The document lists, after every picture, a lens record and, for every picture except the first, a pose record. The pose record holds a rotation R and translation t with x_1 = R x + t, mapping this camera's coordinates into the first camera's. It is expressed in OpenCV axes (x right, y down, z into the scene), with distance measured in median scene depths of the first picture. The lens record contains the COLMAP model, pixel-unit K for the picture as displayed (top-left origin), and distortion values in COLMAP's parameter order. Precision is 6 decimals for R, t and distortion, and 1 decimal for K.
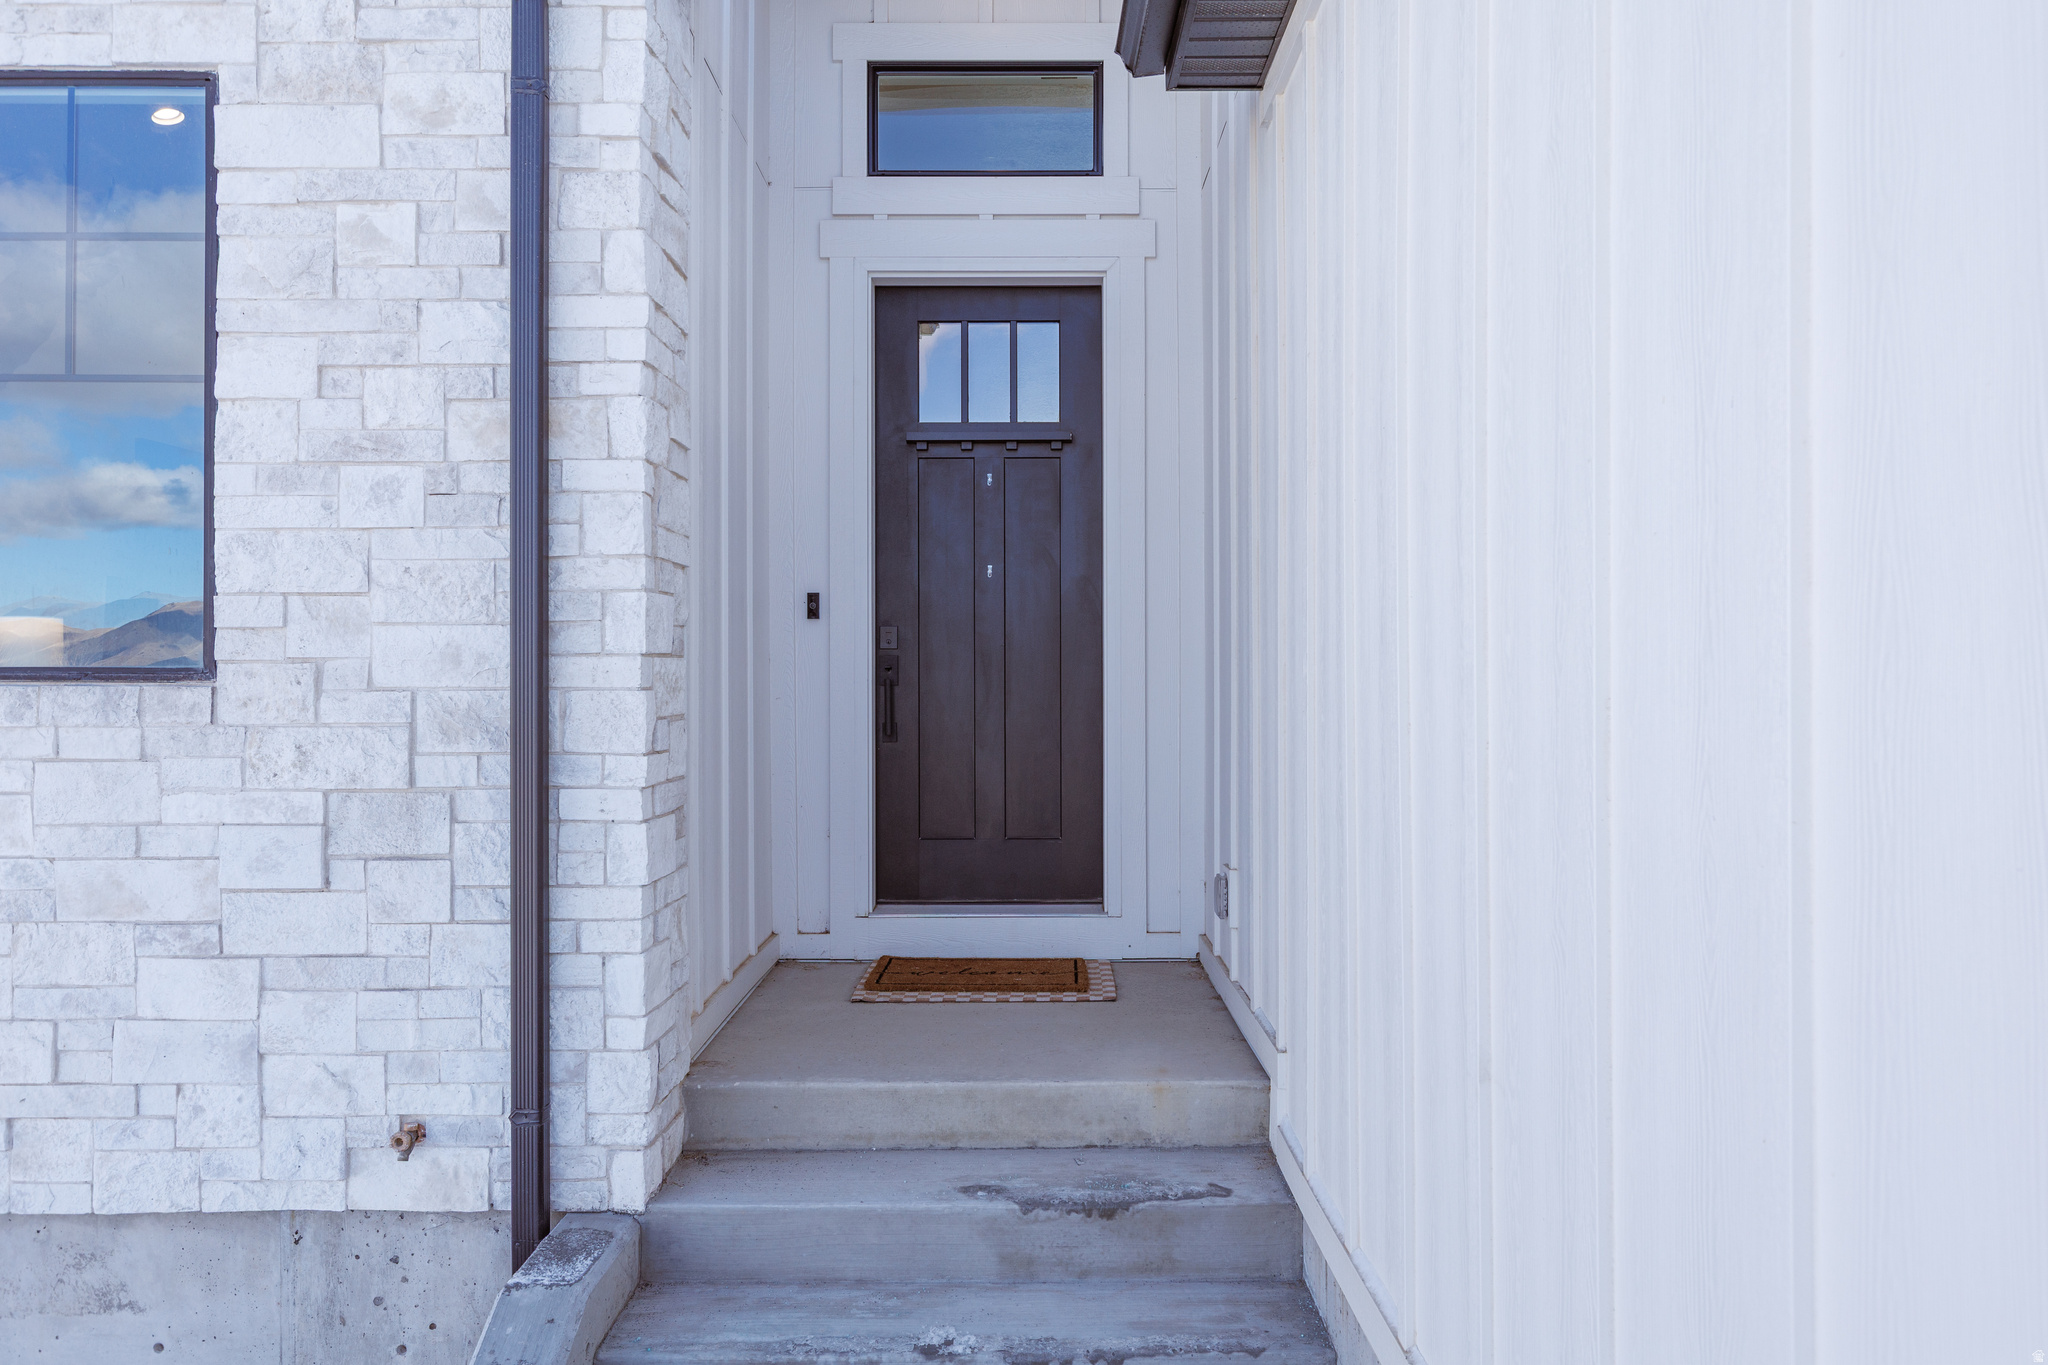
lens RADIAL K [[1409.6, 0, 1029.1], [0, 1409.6, 689.1], [0, 0, 1]] dist [-0.010122, 0.000174]
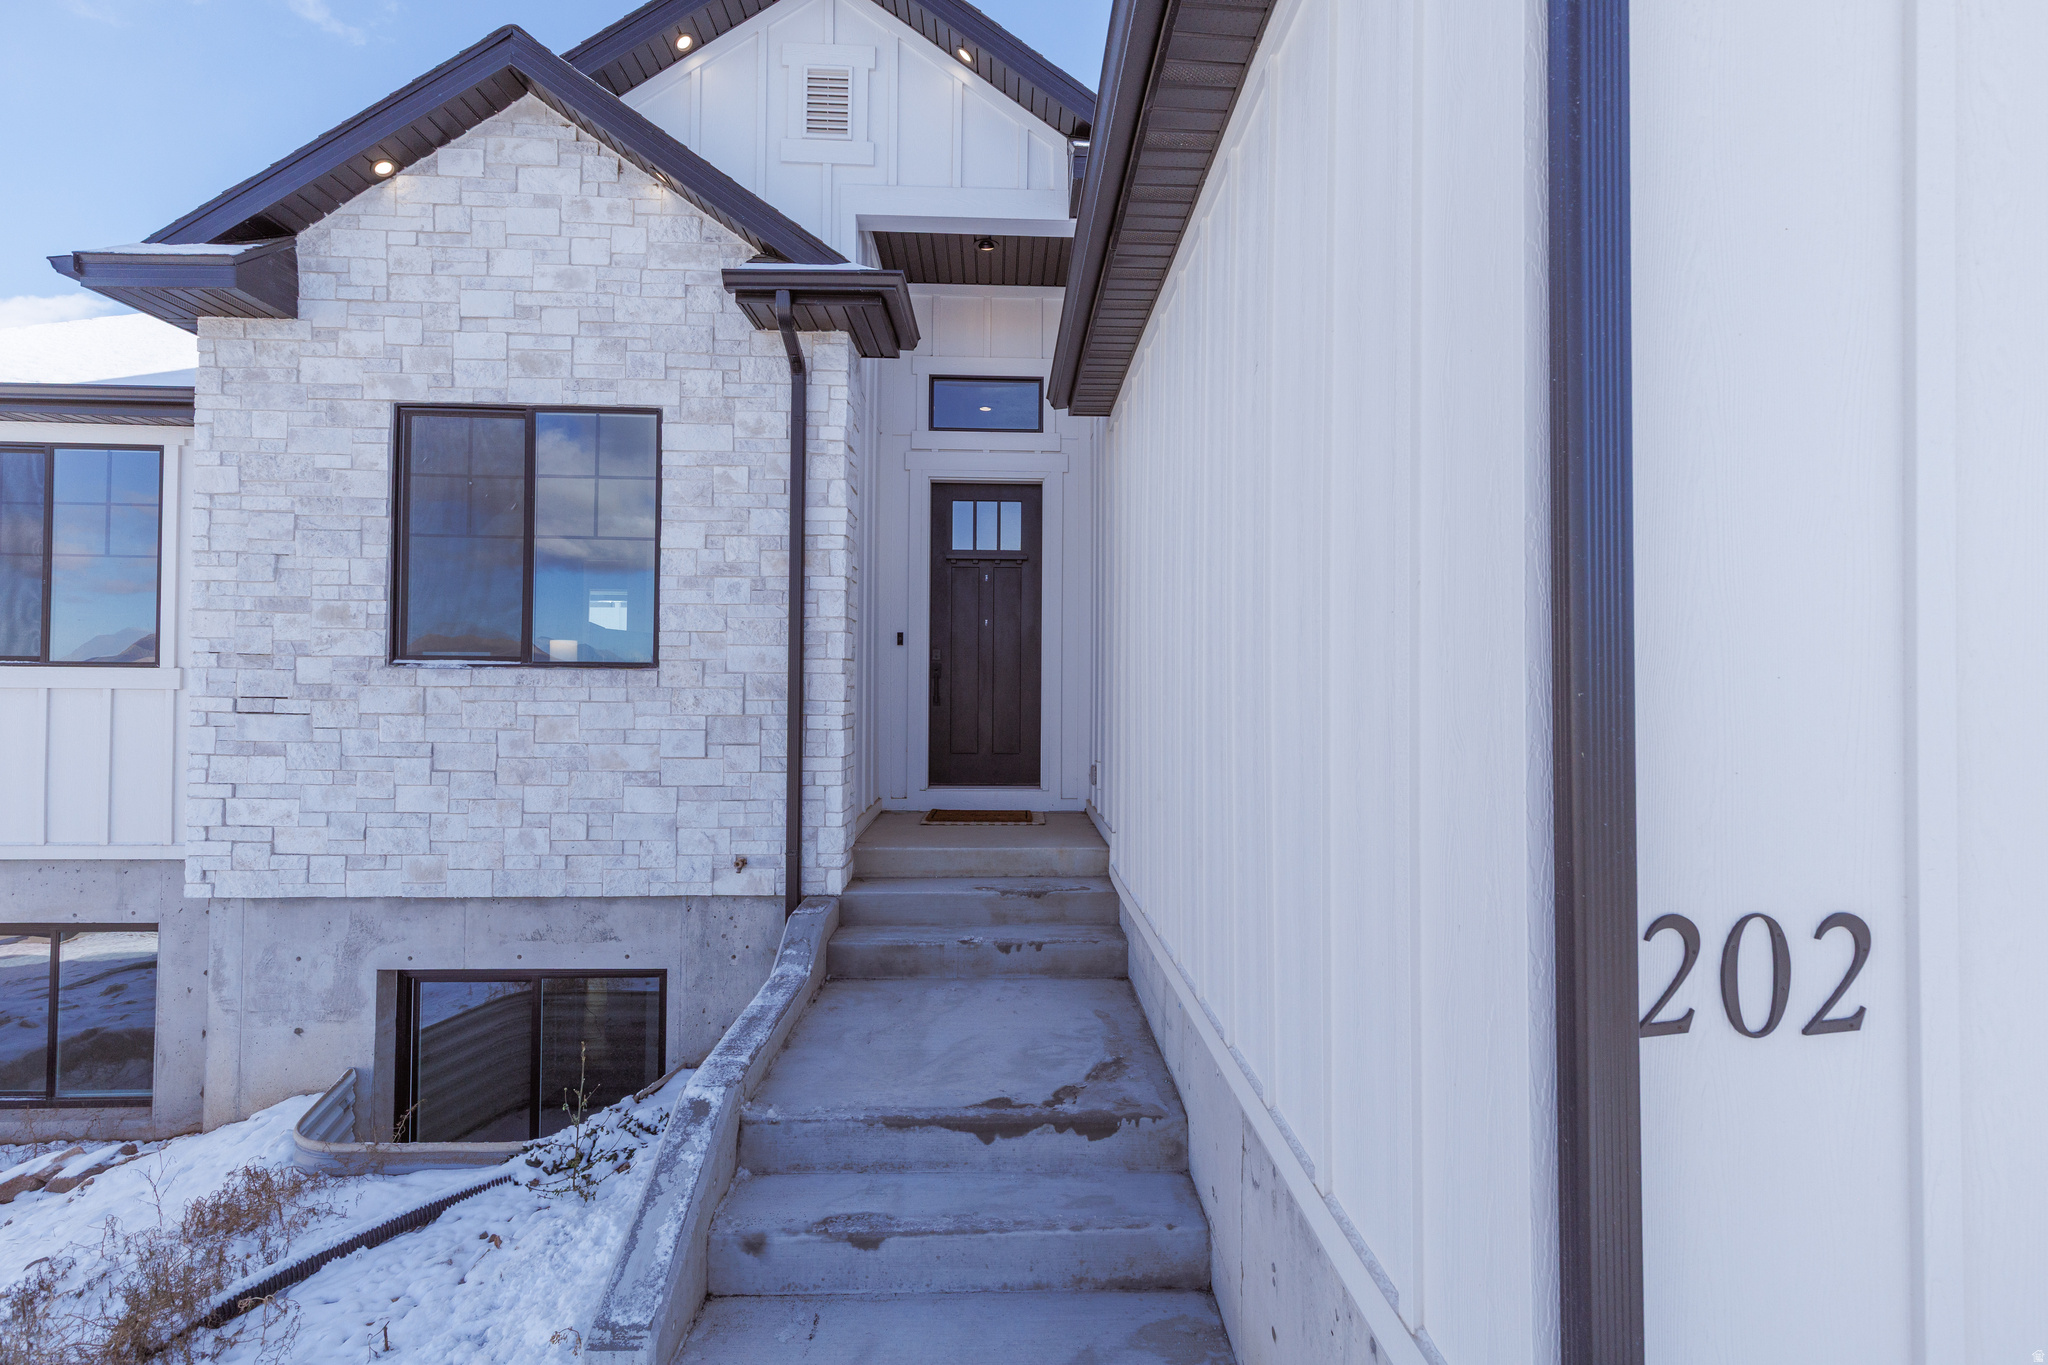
lens RADIAL K [[942.2, 0, 1026.9], [0, 942.2, 682.8], [0, 0, 1]] dist [0.003985, 0.000145]
pose [[0.999584, 0.009201, 0.027333, -0.008919], [-0.008840, 0.999873, -0.013280, 0.033651], [-0.027452, 0.013033, 0.999538, -0.587465]]
